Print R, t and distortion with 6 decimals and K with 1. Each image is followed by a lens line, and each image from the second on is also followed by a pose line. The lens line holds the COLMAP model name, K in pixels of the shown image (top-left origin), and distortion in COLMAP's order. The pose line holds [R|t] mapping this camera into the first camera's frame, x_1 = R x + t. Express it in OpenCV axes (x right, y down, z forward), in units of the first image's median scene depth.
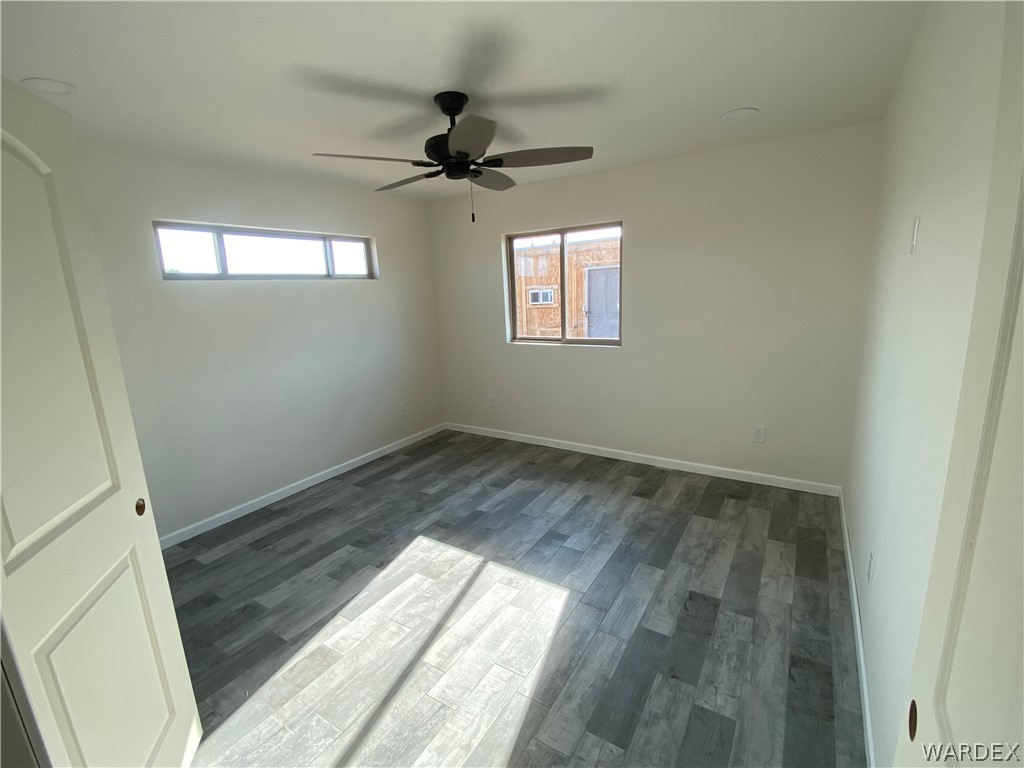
lens RADIAL K [[457.7, 0, 510.9], [0, 457.7, 381.4], [0, 0, 1]] dist [0.040214, -0.032975]
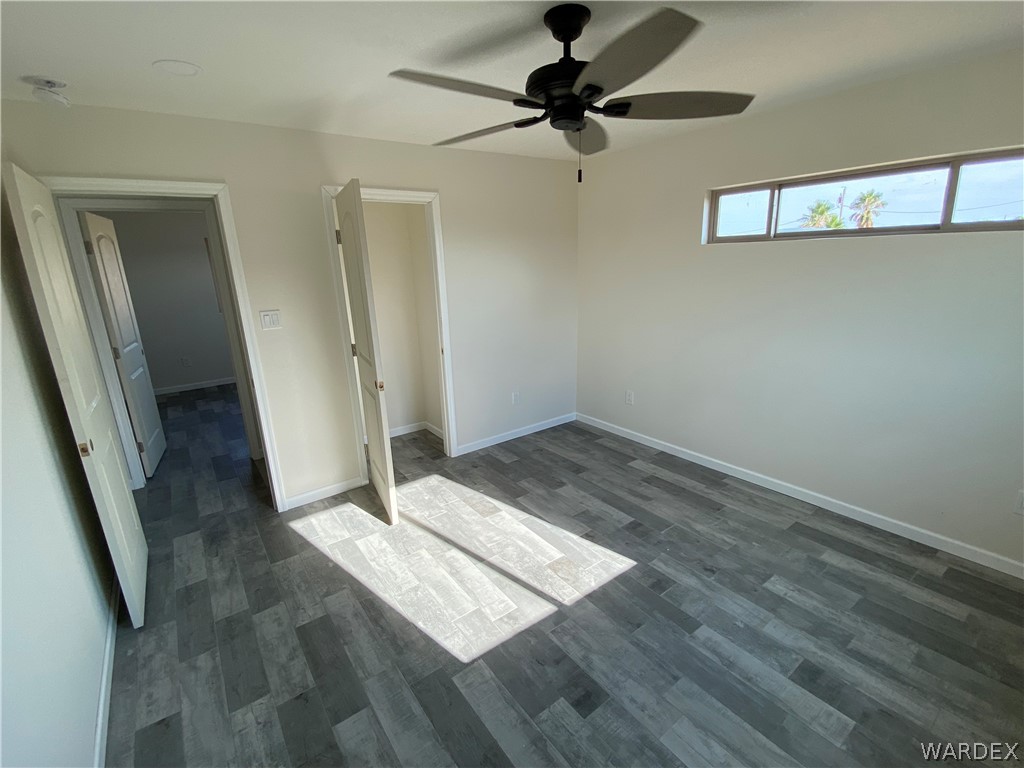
lens RADIAL K [[457.7, 0, 510.9], [0, 457.7, 381.4], [0, 0, 1]] dist [0.040214, -0.032975]
pose [[-0.359125, 0.294992, -0.885443, 0.572792], [-0.138484, 0.921388, 0.363135, -0.263598], [0.922958, 0.253031, -0.290042, 1.012149]]
